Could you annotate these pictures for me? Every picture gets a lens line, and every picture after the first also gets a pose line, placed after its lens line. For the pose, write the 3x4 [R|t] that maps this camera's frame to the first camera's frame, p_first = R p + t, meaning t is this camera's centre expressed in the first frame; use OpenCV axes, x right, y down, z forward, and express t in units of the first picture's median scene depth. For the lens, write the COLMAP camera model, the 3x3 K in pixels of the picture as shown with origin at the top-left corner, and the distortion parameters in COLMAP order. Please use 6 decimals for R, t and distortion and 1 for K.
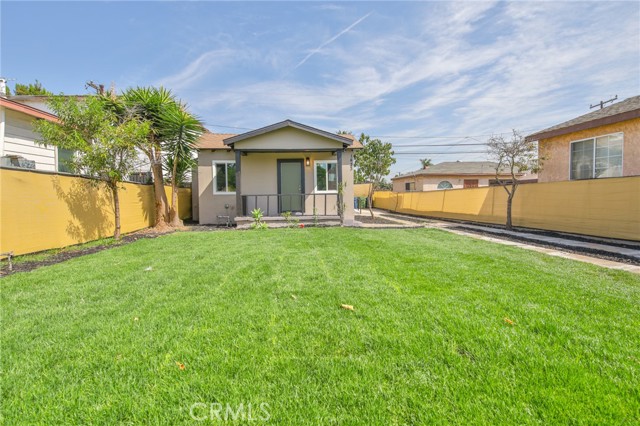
lens RADIAL K [[293.7, 0, 320.5], [0, 293.7, 207.0], [0, 0, 1]] dist [-0.000508, -0.009425]
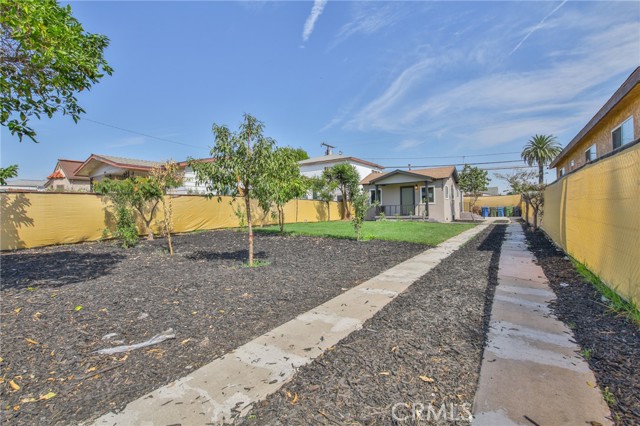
lens RADIAL K [[293.7, 0, 320.5], [0, 293.7, 207.0], [0, 0, 1]] dist [-0.000508, -0.009425]
pose [[0.795315, -0.004790, -0.606177, 0.664046], [-0.015936, 0.999458, -0.028806, 0.035069], [0.605986, 0.032569, 0.794808, -0.904590]]
